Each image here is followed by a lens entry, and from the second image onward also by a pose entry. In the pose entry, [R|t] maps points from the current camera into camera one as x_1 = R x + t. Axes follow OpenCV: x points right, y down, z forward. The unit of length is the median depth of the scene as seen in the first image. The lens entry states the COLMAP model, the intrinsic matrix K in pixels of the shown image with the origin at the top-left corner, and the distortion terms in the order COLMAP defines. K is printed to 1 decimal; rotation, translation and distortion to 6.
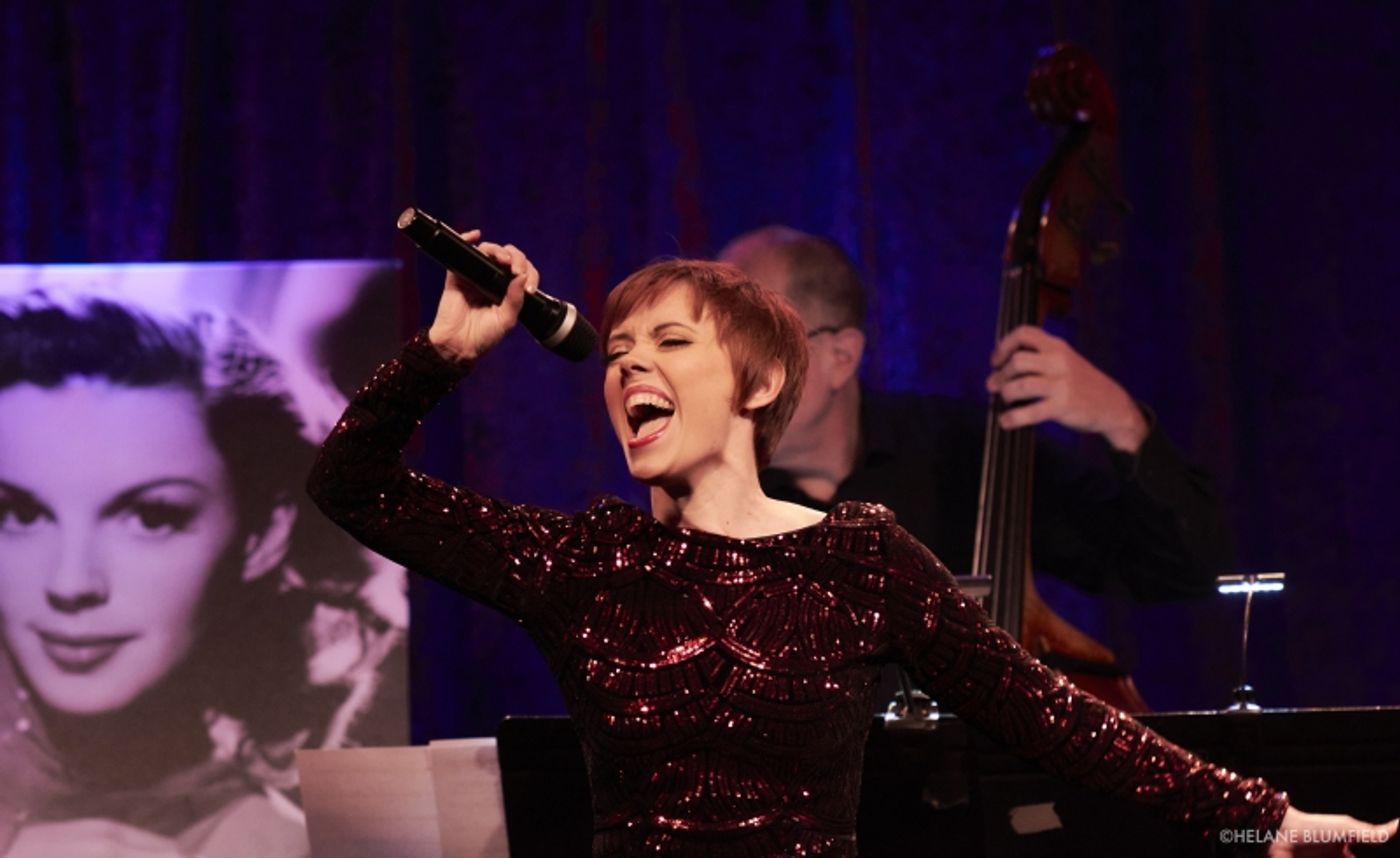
lens RADIAL K [[8753.8, 0, 700.0], [0, 8753.8, 429.0], [0, 0, 1]] dist [-0.083634, -5.166989]
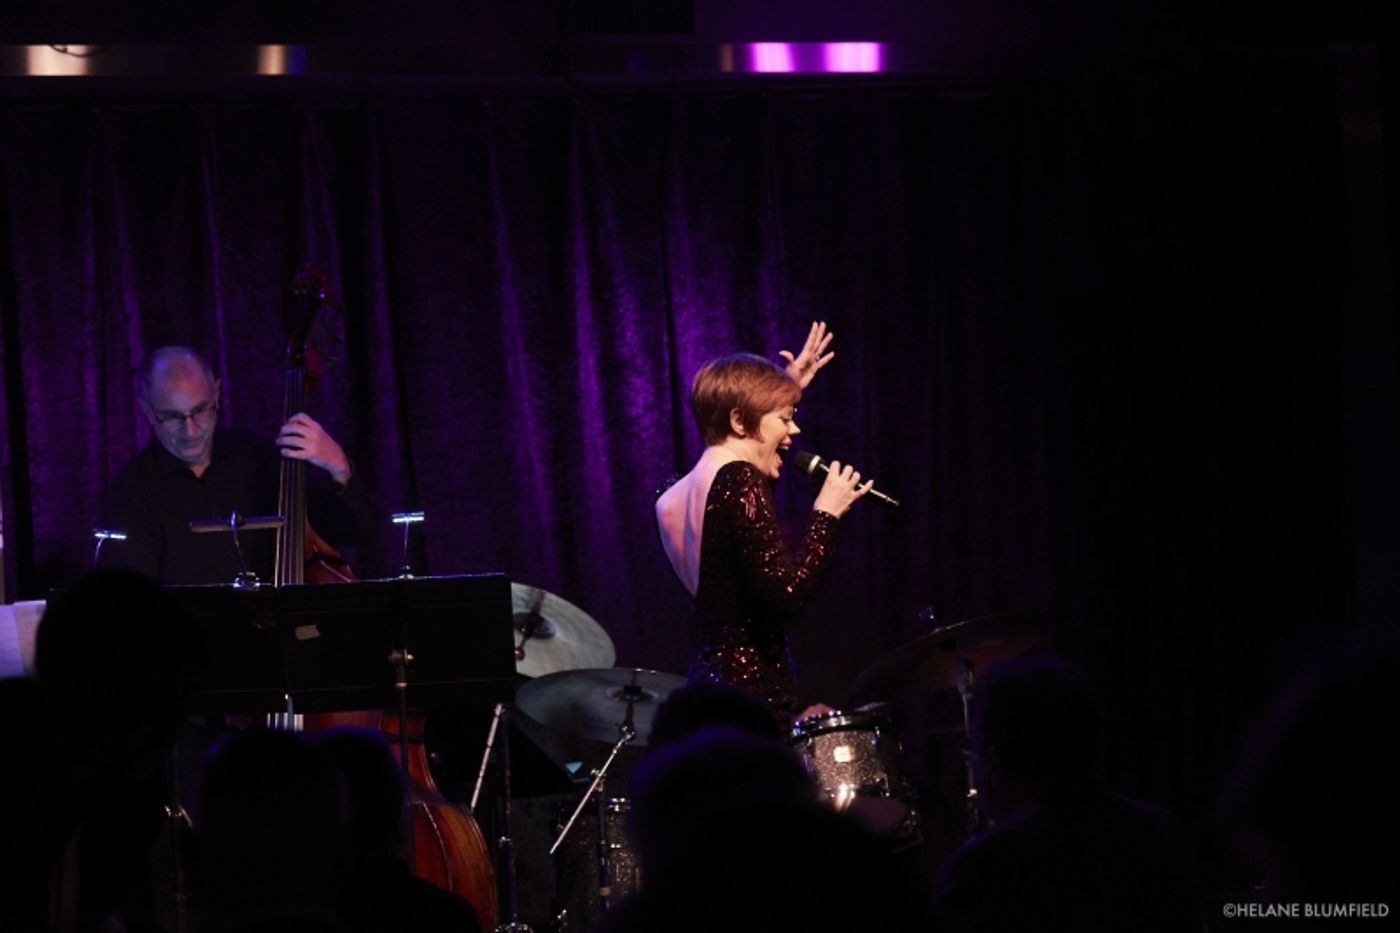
lens RADIAL K [[4721.8, 0, 700.0], [0, 4721.8, 466.5], [0, 0, 1]] dist [-0.024478, -1.494469]
pose [[0.992511, -0.021130, 0.120318, -0.003507], [0.019881, 0.999735, 0.011567, -0.006237], [-0.120530, -0.009089, 0.992668, -0.128896]]
